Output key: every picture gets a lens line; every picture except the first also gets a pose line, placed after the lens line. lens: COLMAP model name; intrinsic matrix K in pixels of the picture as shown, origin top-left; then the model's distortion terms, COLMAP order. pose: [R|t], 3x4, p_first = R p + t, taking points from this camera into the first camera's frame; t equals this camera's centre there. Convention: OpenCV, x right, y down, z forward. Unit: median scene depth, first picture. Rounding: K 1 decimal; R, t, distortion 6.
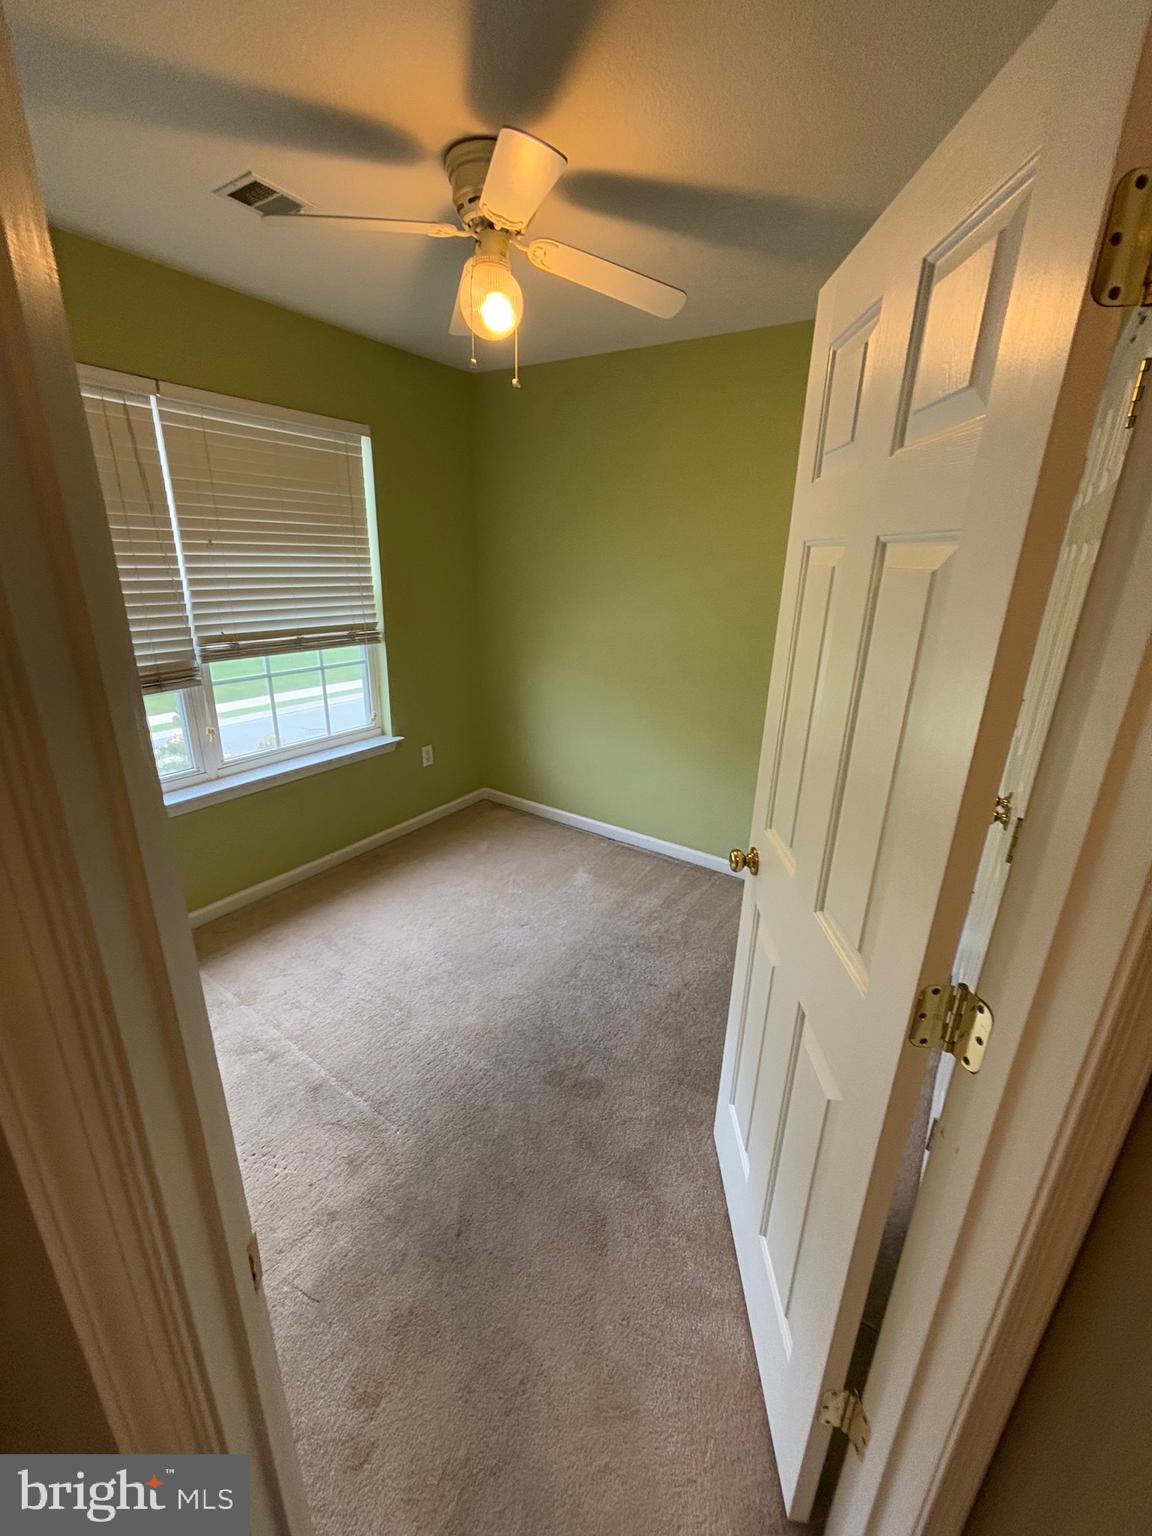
lens RADIAL K [[617.7, 0, 577.7], [0, 617.7, 766.3], [0, 0, 1]] dist [0.000155, -0.000216]
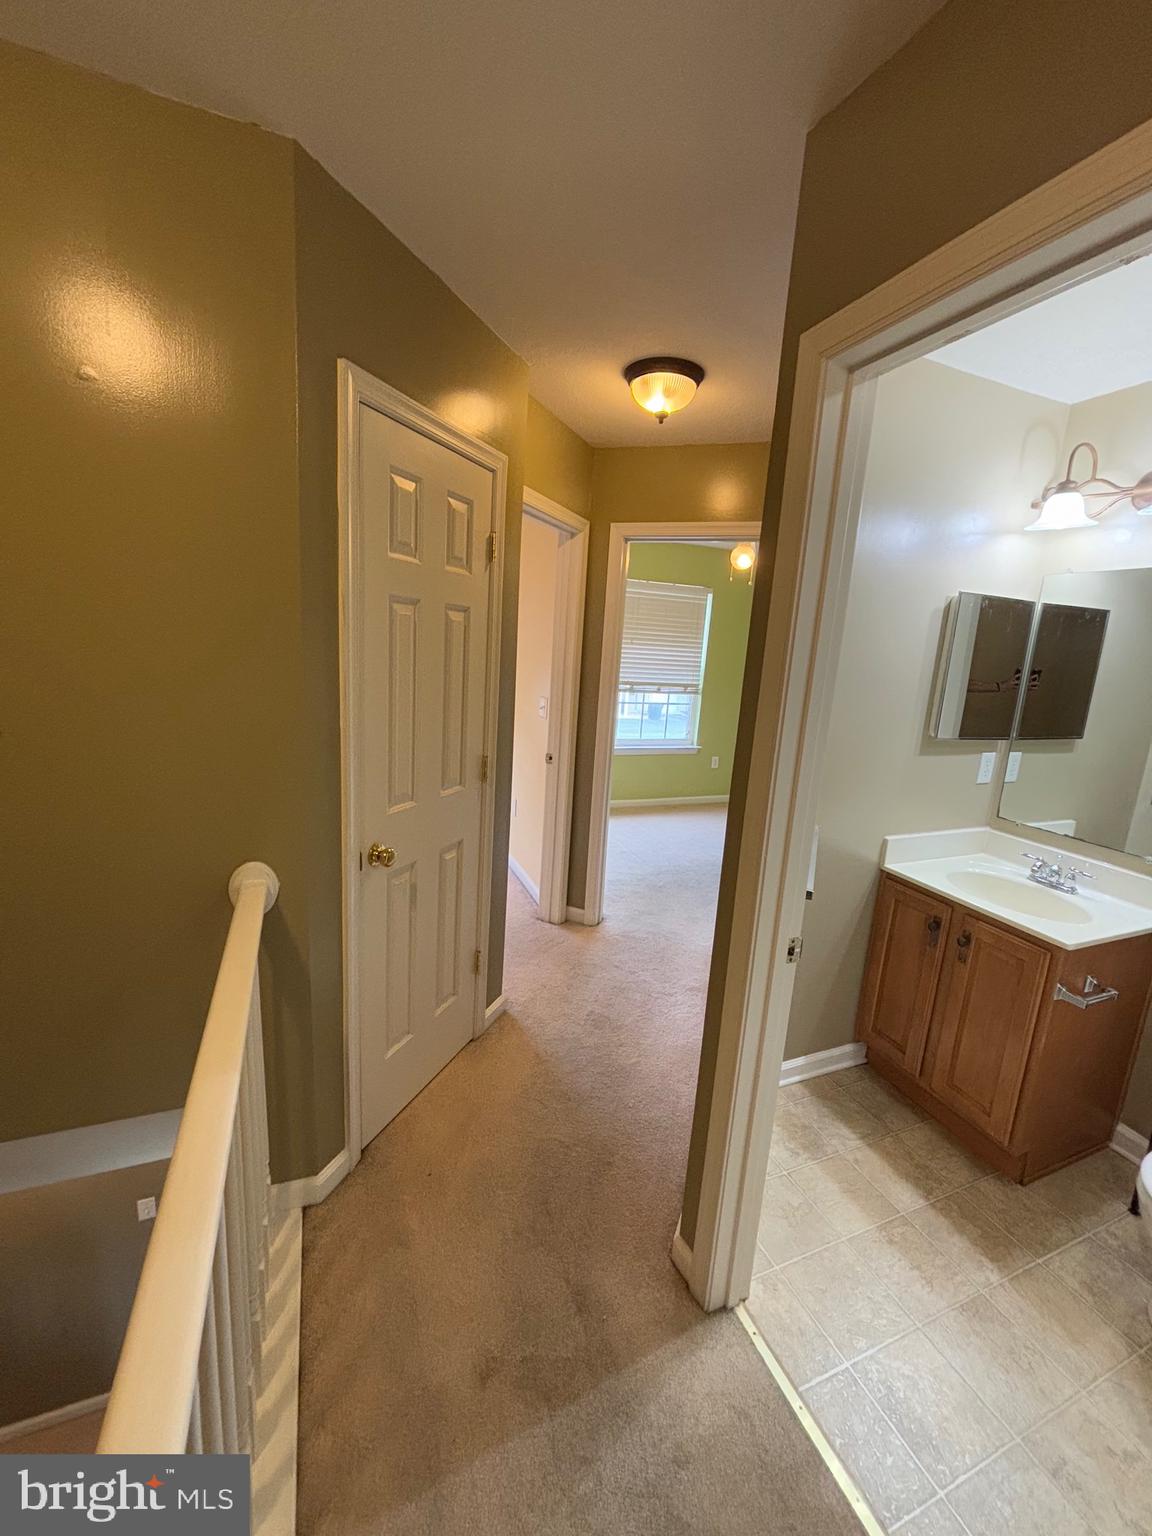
lens RADIAL K [[617.7, 0, 575.7], [0, 617.7, 766.9], [0, 0, 1]] dist [0.000155, -0.000216]
pose [[0.827029, 0.134792, -0.545761, 0.435539], [-0.223774, 0.969534, -0.099644, 0.291795], [0.515702, 0.204536, 0.831995, -0.734769]]
